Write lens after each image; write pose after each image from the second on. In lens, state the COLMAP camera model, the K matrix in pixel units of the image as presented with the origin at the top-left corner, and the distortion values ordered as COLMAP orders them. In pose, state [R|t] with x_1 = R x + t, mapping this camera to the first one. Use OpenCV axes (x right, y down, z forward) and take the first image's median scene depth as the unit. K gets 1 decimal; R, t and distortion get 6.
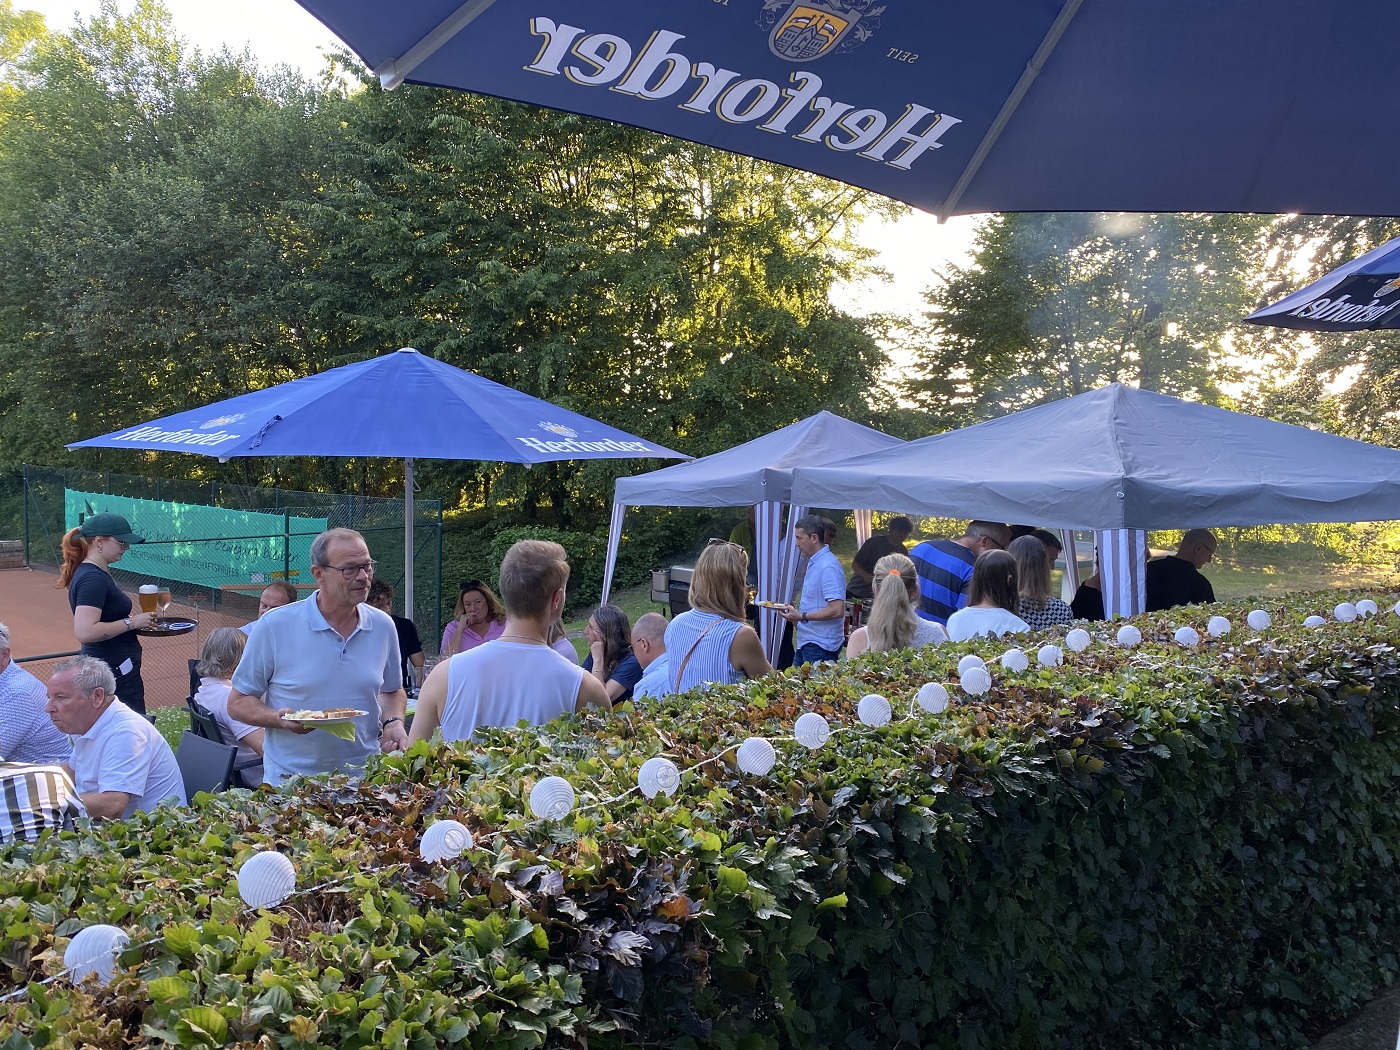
lens RADIAL K [[1051.3, 0, 703.9], [0, 1051.3, 526.7], [0, 0, 1]] dist [0.022312, -0.021258]
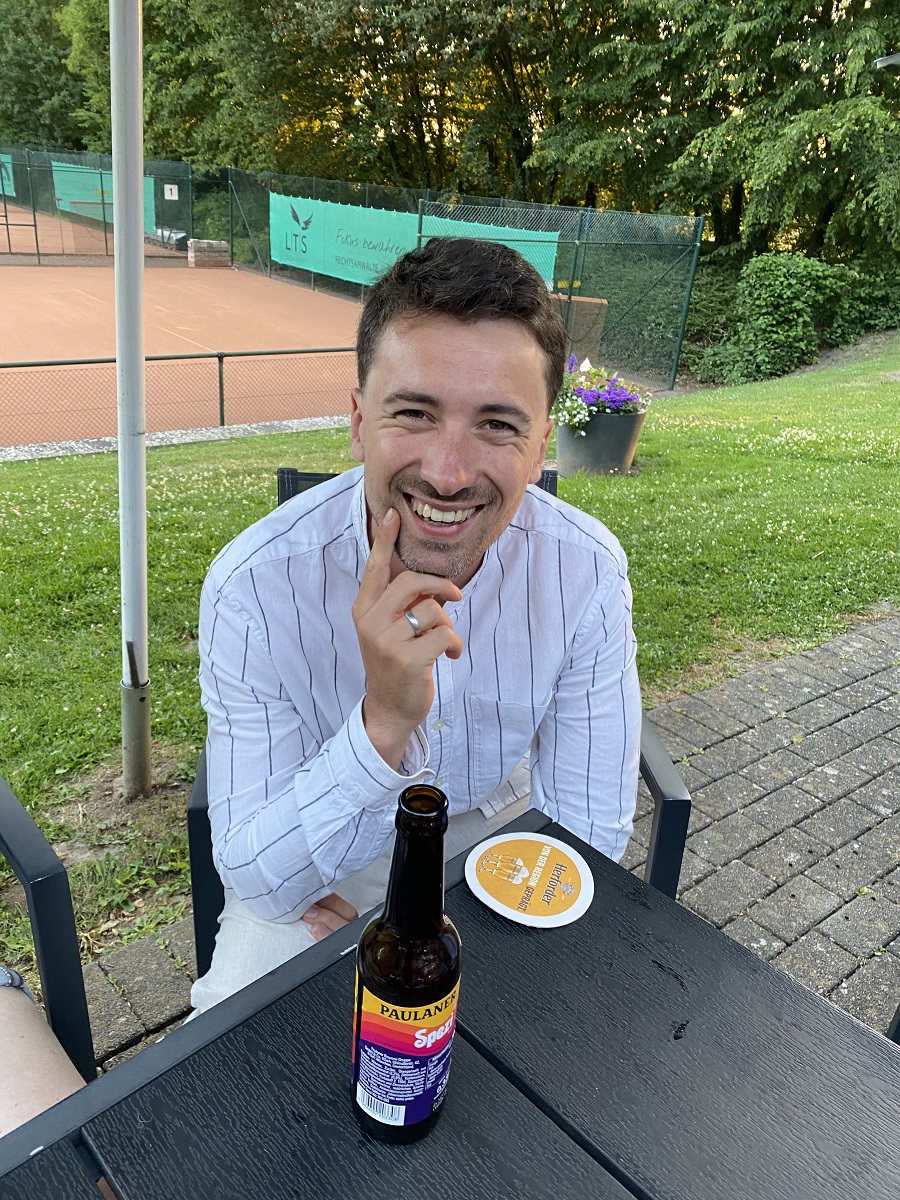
lens RADIAL K [[901.1, 0, 449.5], [0, 901.1, 601.2], [0, 0, 1]] dist [0.022312, -0.021258]
pose [[0.963525, 0.157459, -0.216392, -0.211768], [-0.075646, 0.935859, 0.344159, 0.031532], [0.256703, -0.315237, 0.913635, 0.078910]]
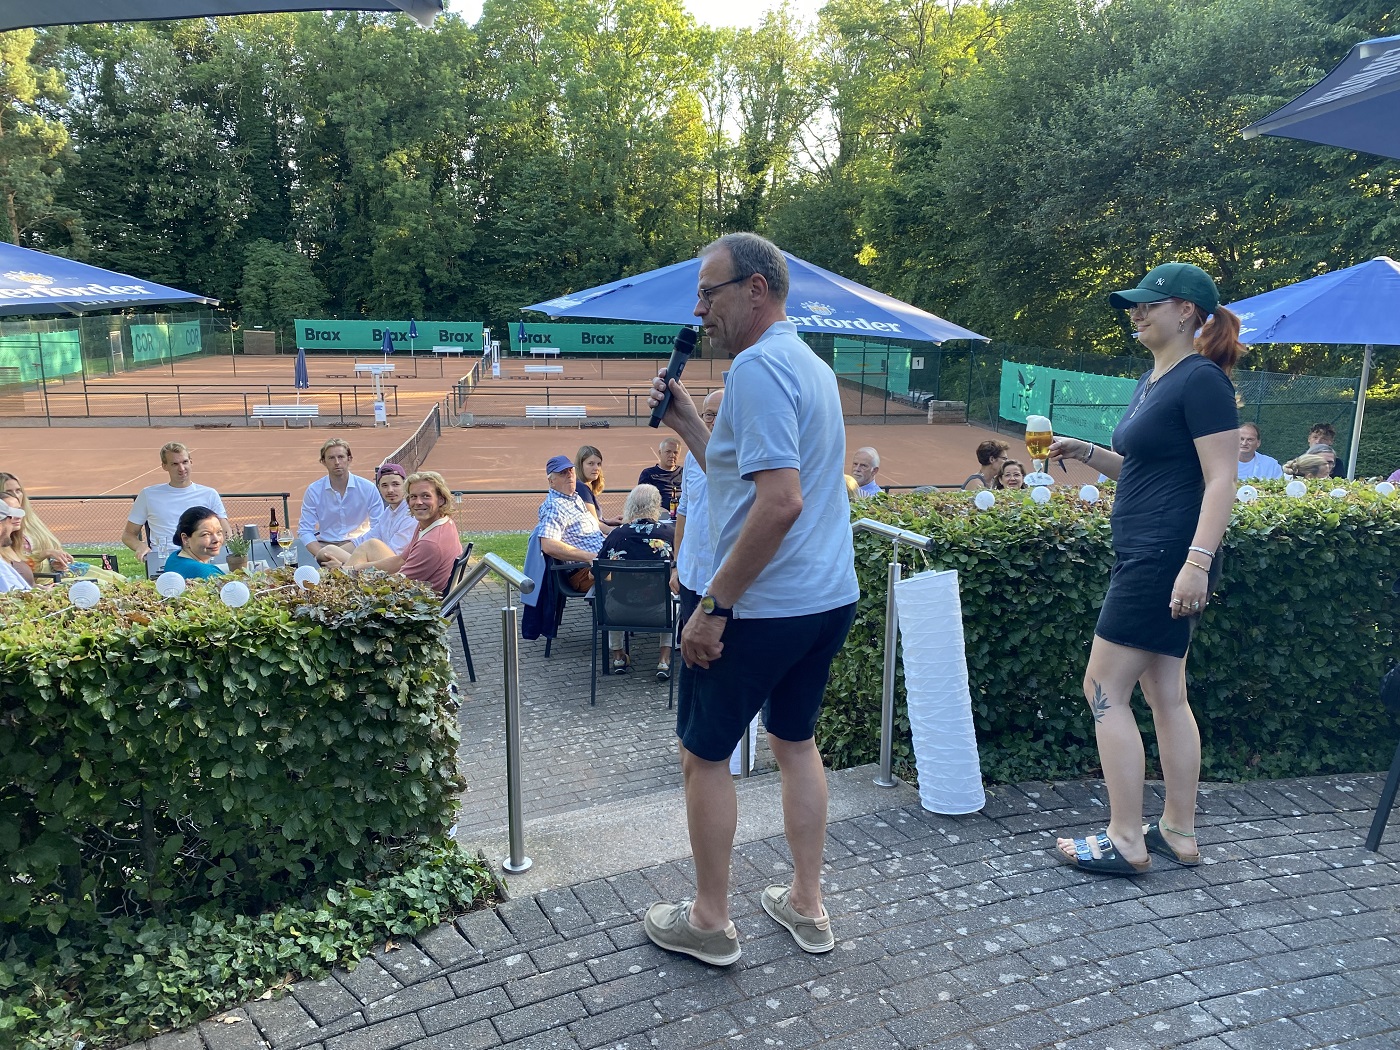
lens RADIAL K [[1051.3, 0, 699.0], [0, 1051.3, 535.7], [0, 0, 1]] dist [0.022312, -0.021258]
pose [[0.707252, 0.137016, -0.693557, 0.027332], [-0.049586, 0.988237, 0.144668, 0.007740], [0.705220, -0.067926, 0.705727, -0.165830]]
